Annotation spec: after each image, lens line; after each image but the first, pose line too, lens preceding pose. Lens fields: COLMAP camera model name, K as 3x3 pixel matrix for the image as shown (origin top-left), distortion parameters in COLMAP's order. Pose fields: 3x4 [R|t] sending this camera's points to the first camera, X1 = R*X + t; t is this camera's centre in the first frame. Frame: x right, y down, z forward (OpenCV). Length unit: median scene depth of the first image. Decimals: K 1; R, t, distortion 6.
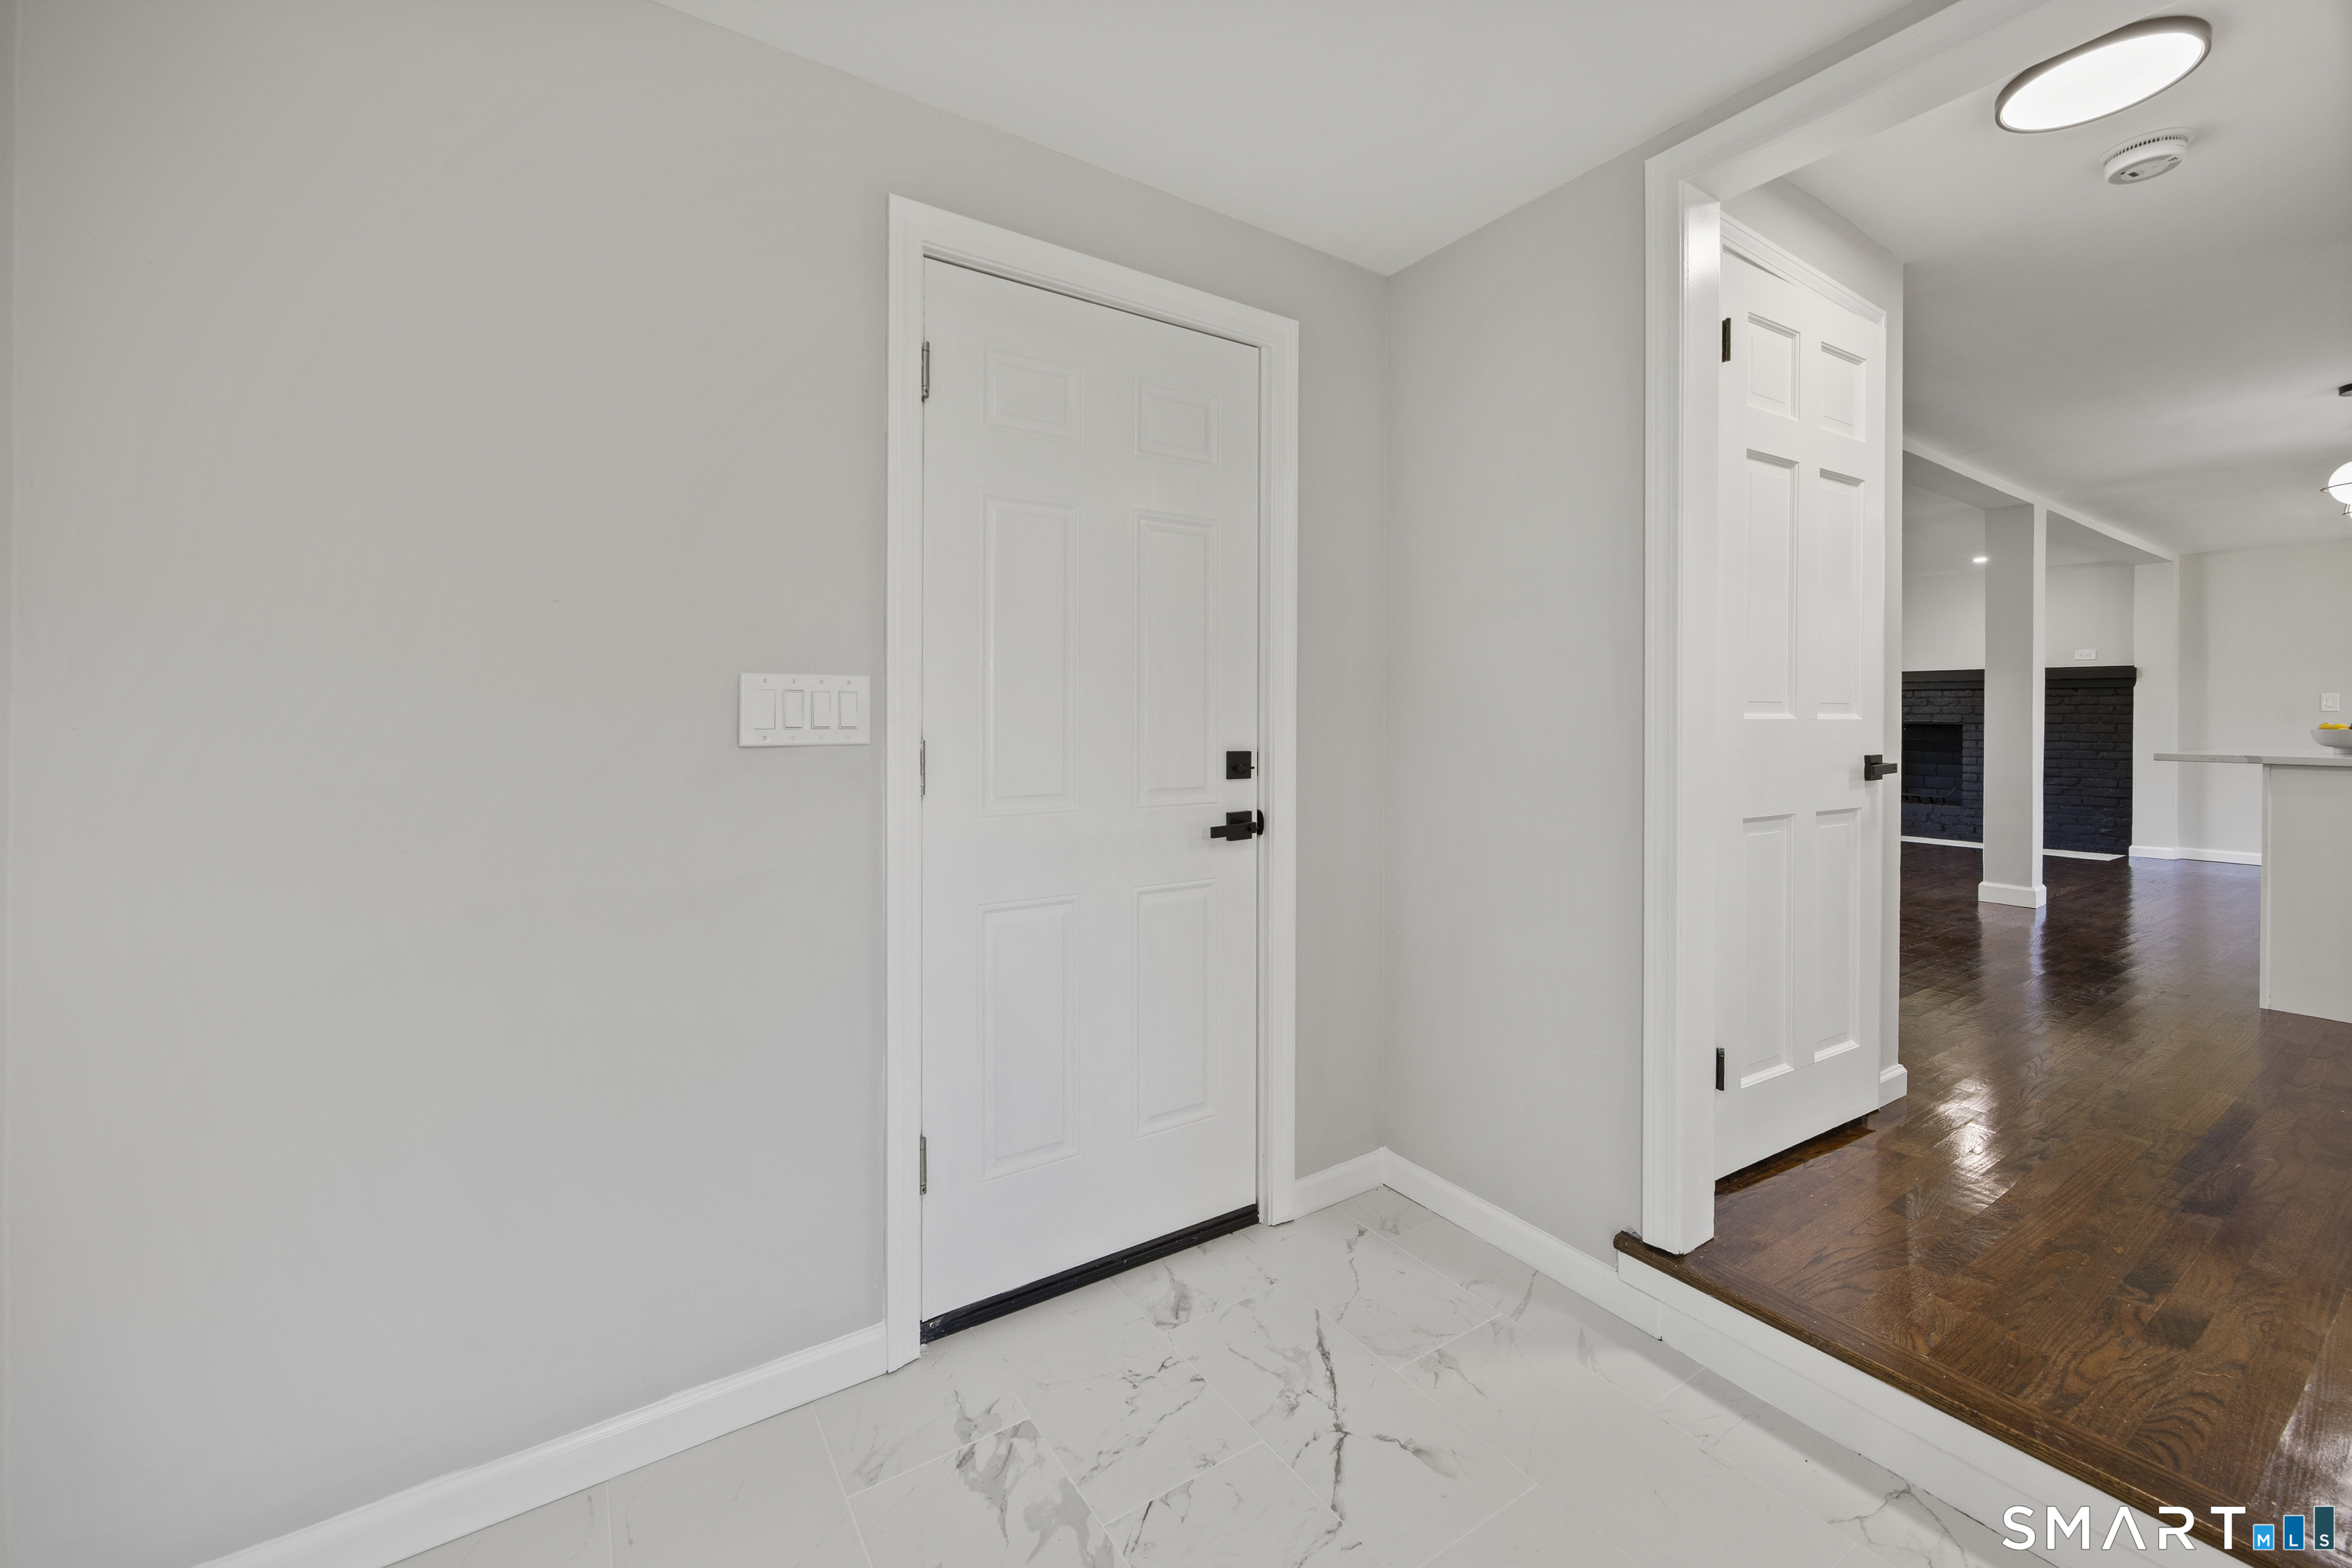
lens RADIAL K [[941.6, 0, 1172.3], [0, 941.6, 726.1], [0, 0, 1]] dist [-0.001224, -0.000148]
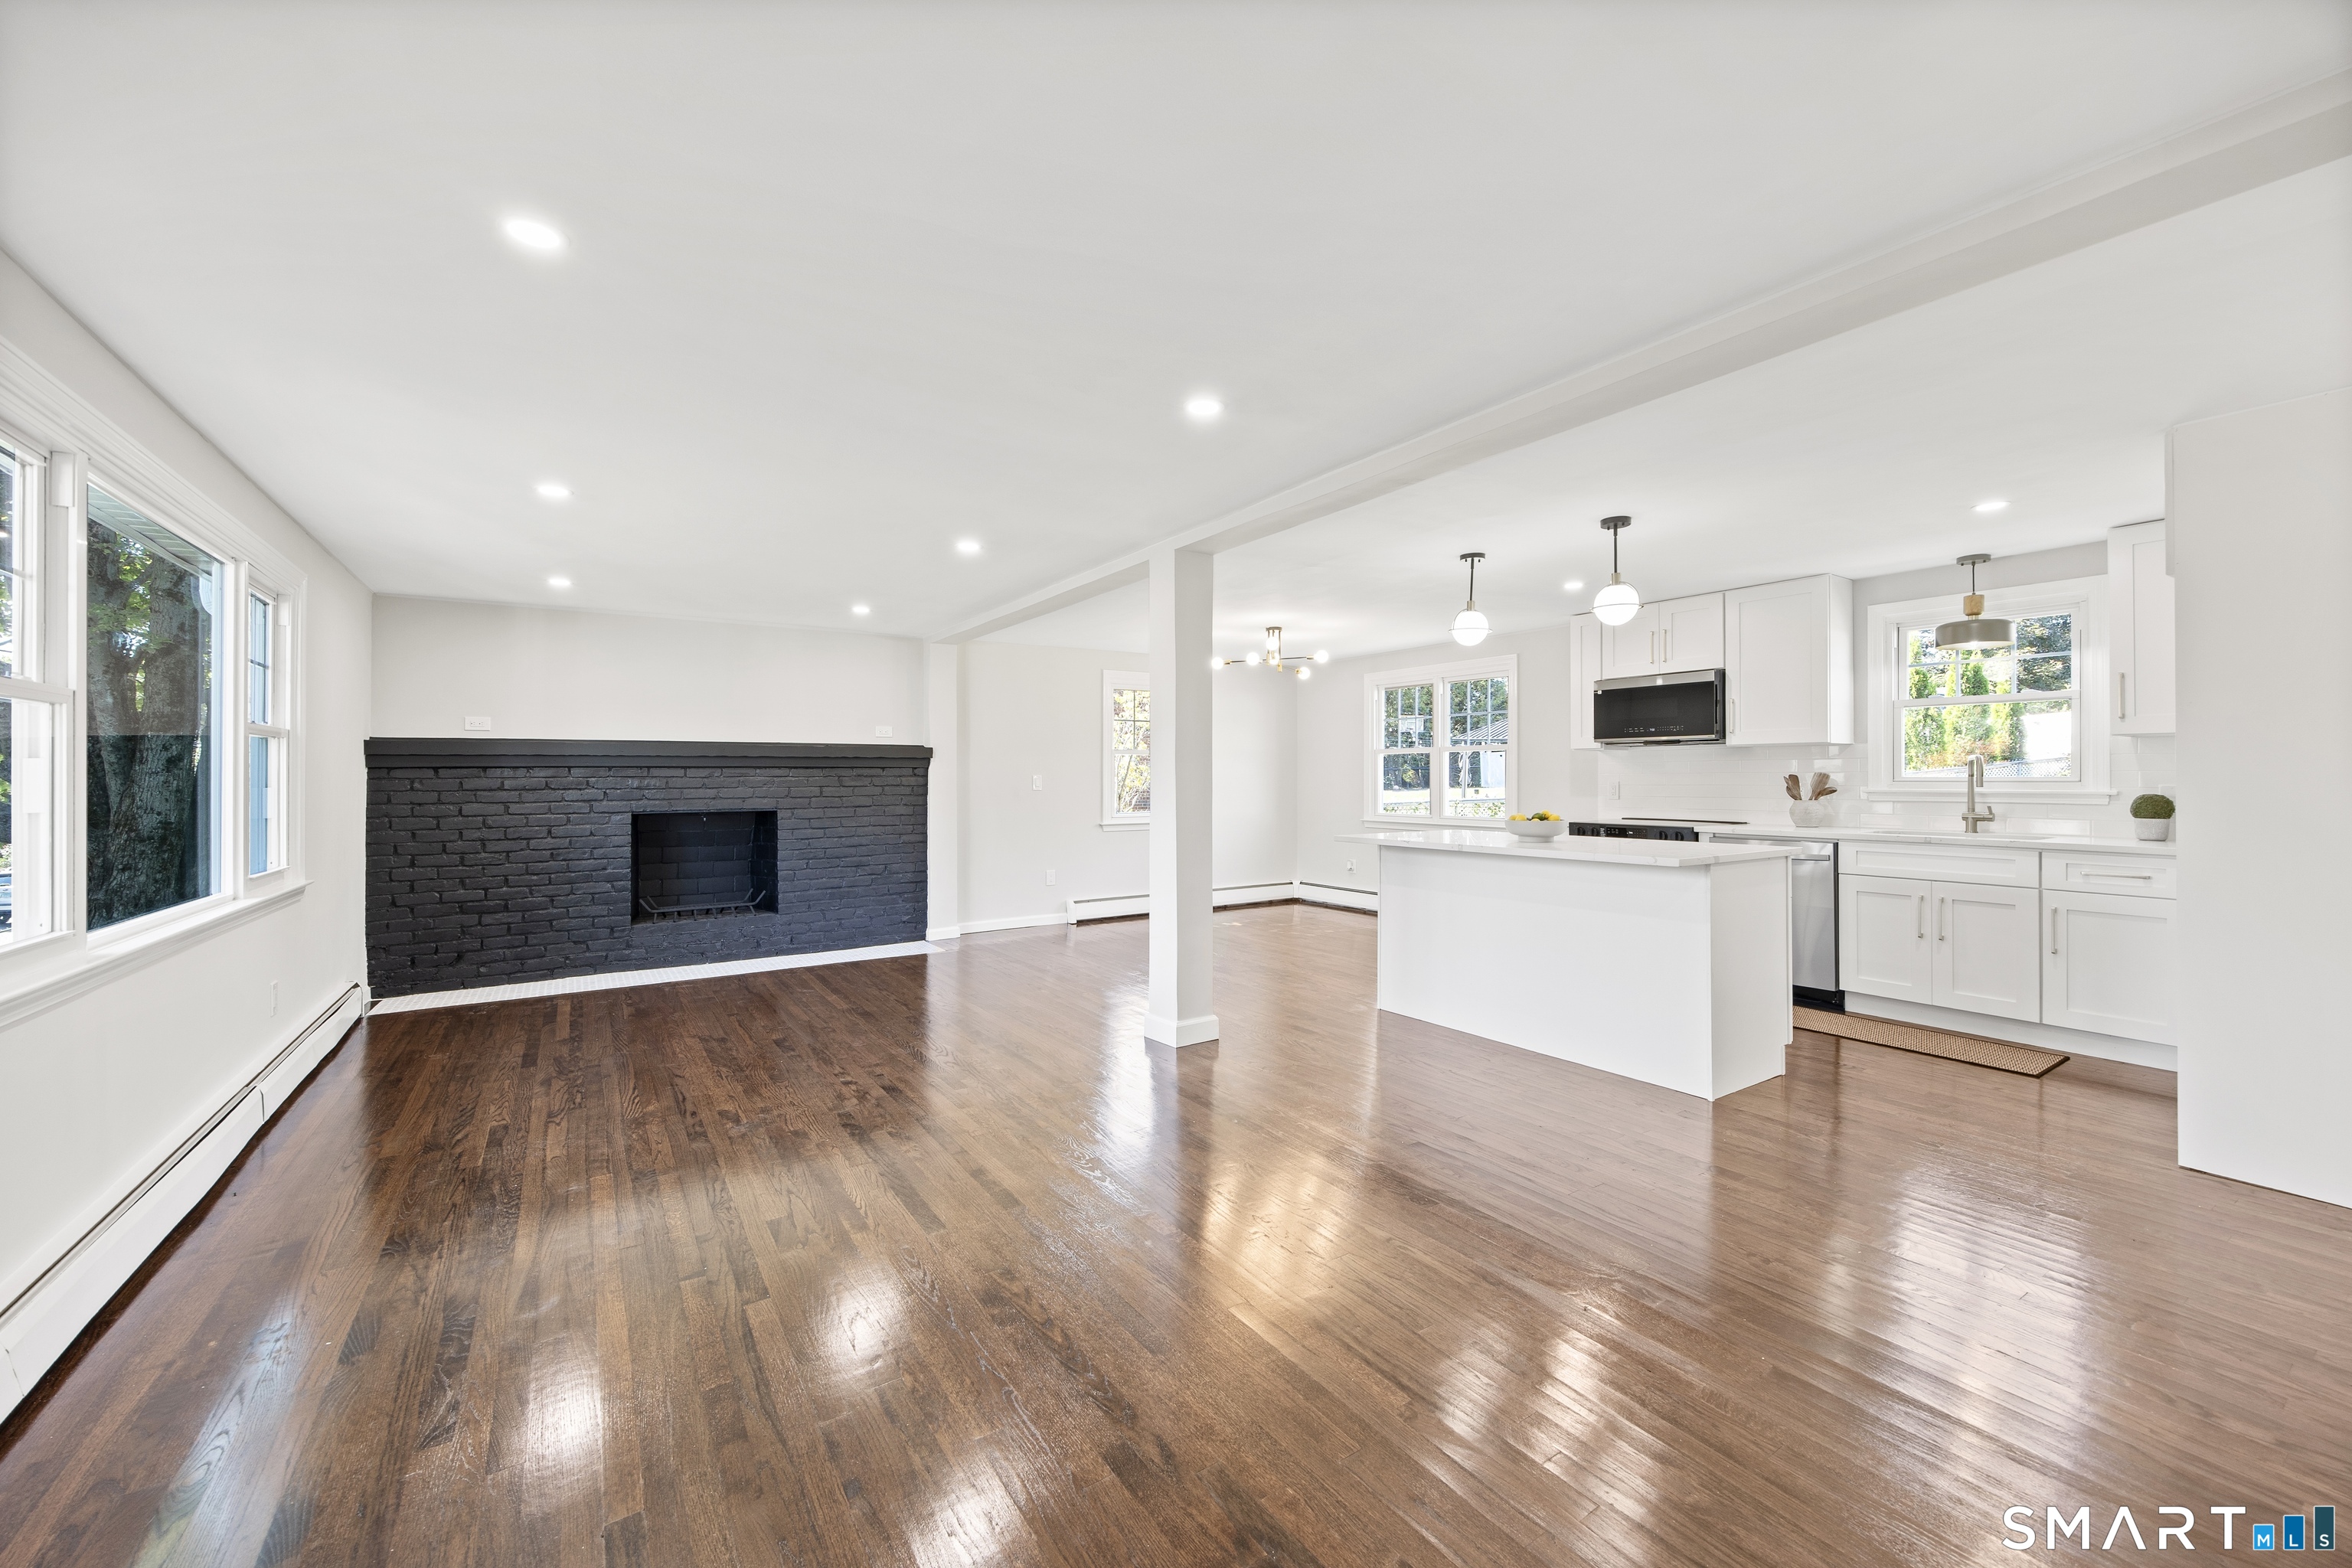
lens RADIAL K [[911.6, 0, 1167.5], [0, 911.6, 776.7], [0, 0, 1]] dist [-0.000635, 0.000059]
pose [[0.017906, -0.000676, 0.999839, 0.081233], [0.013934, 0.999903, 0.000426, -0.030416], [-0.999743, 0.013924, 0.017914, 0.764499]]
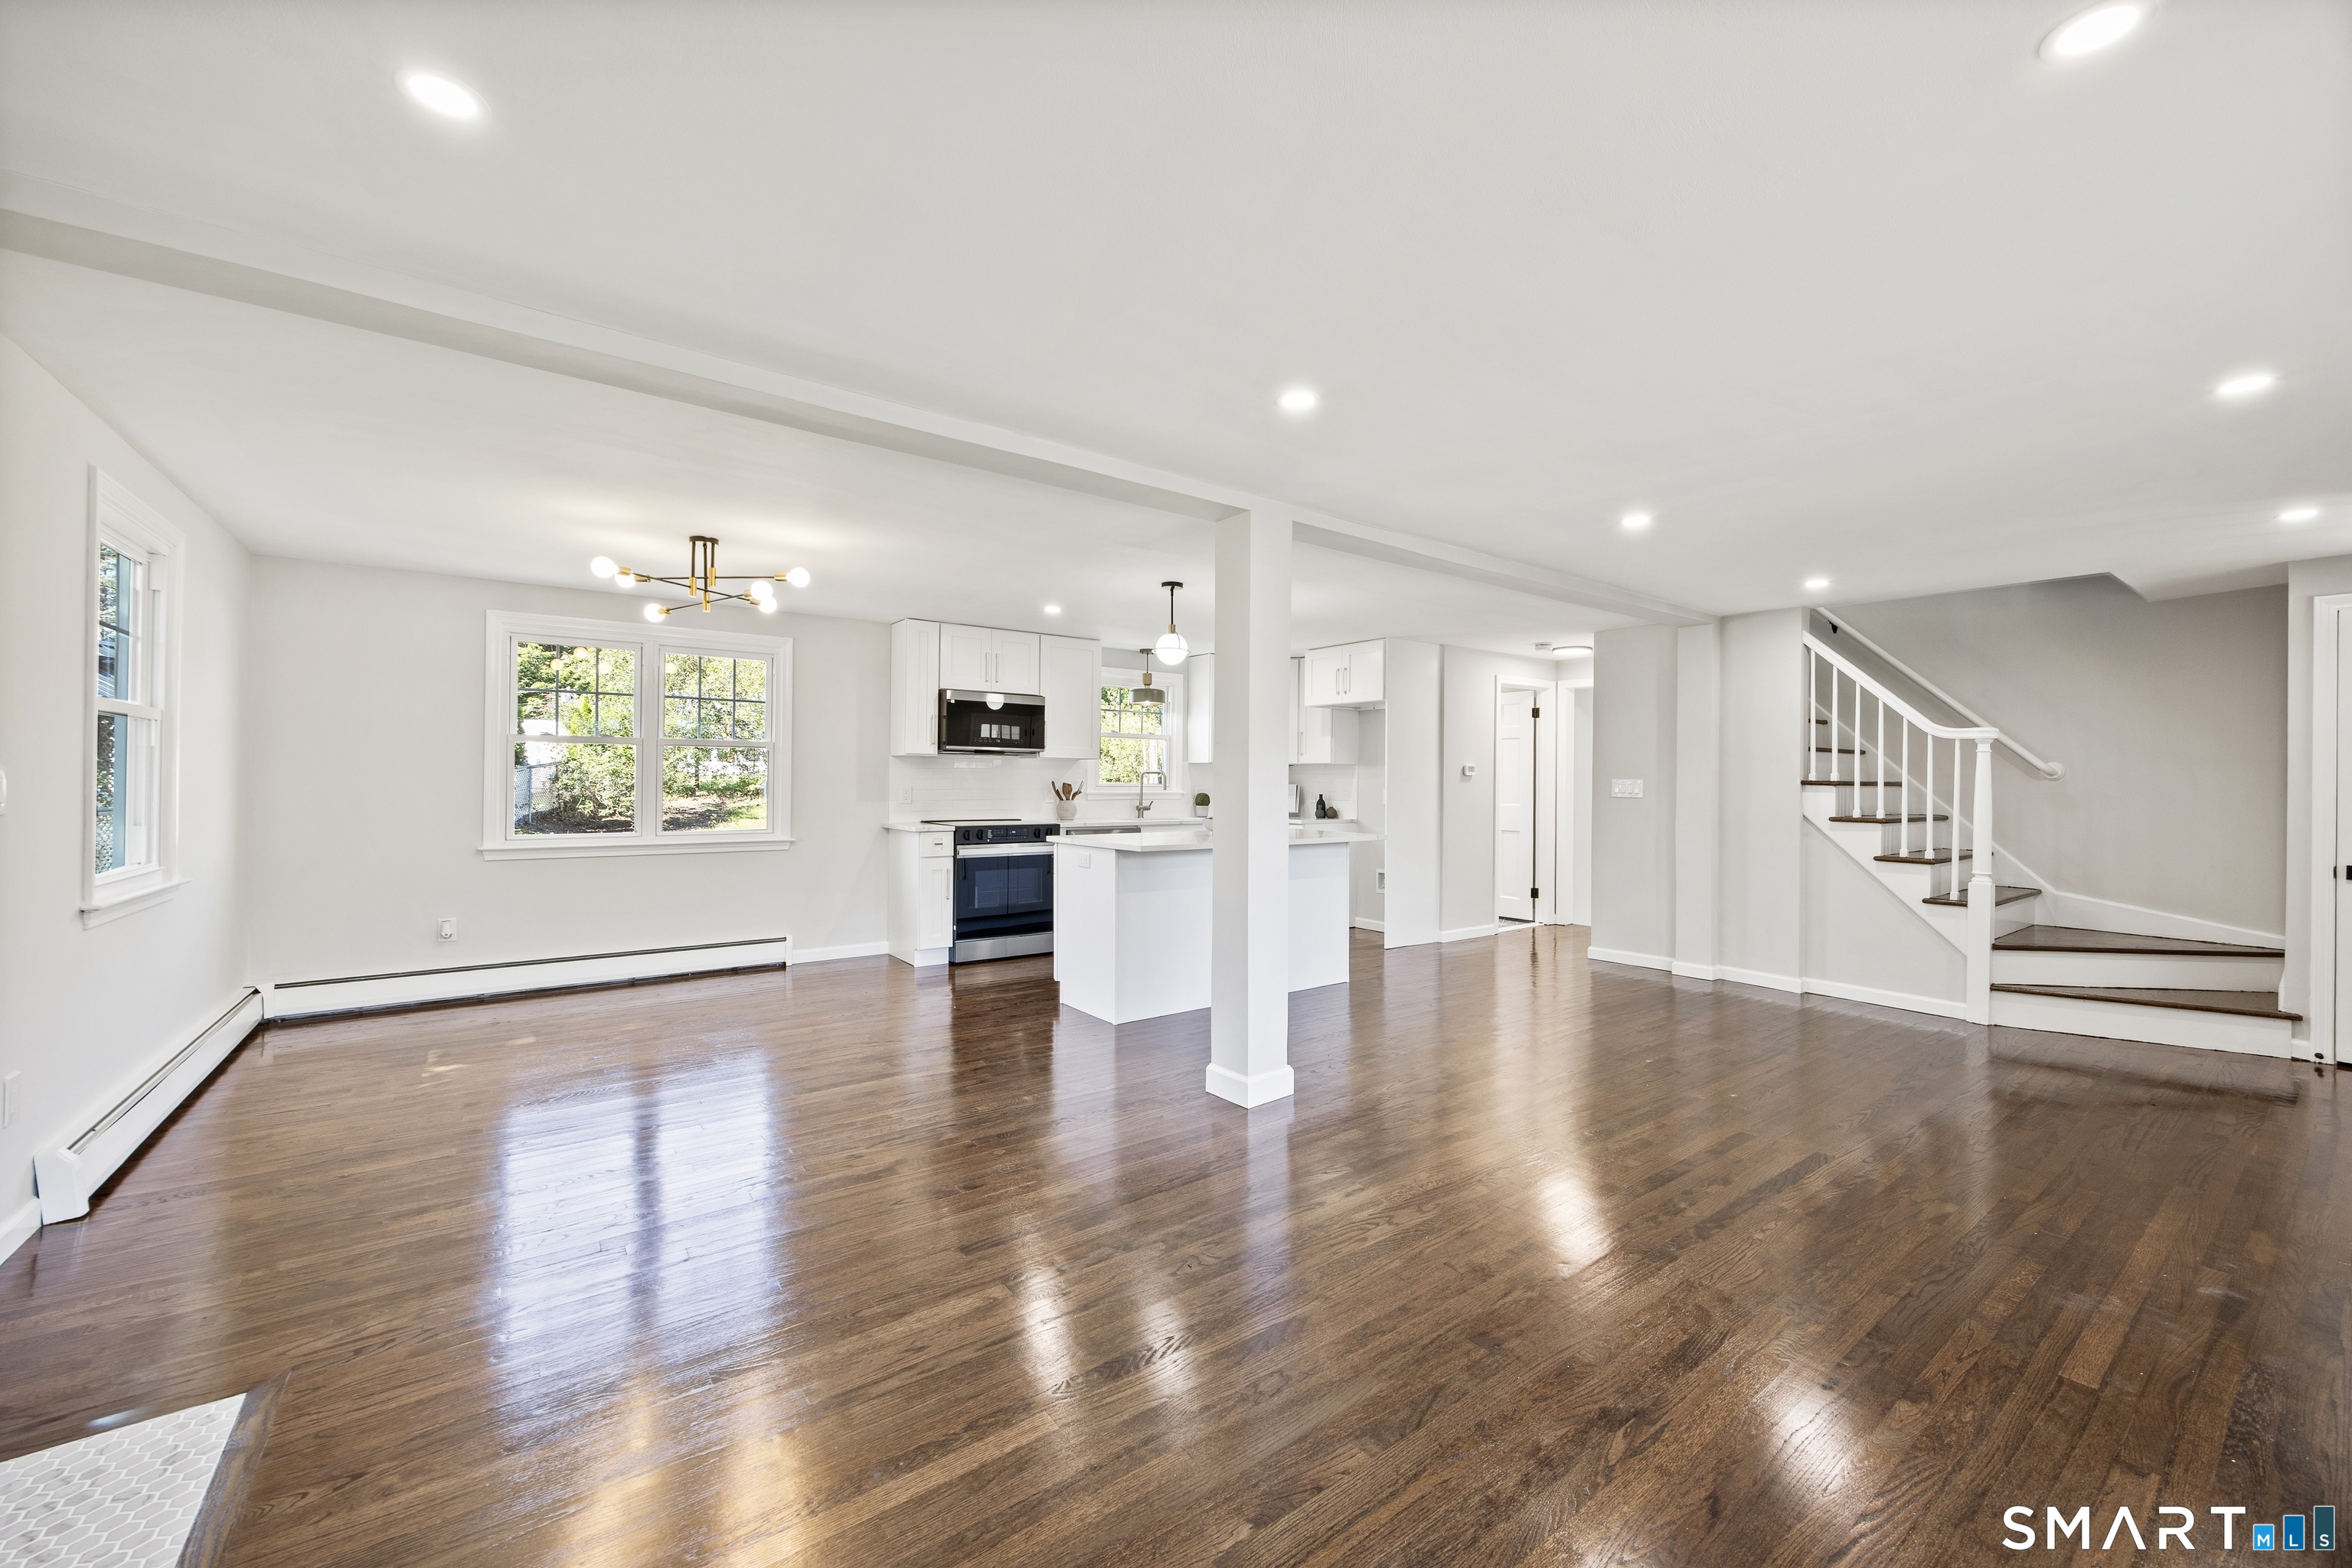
lens RADIAL K [[919.3, 0, 1184.6], [0, 919.3, 779.9], [0, 0, 1]] dist [0.002152, 0.000288]
pose [[-0.998622, -0.008141, -0.051847, 0.750875], [-0.008538, 0.999936, 0.007446, -0.034821], [0.051784, 0.007879, -0.998627, 1.282396]]
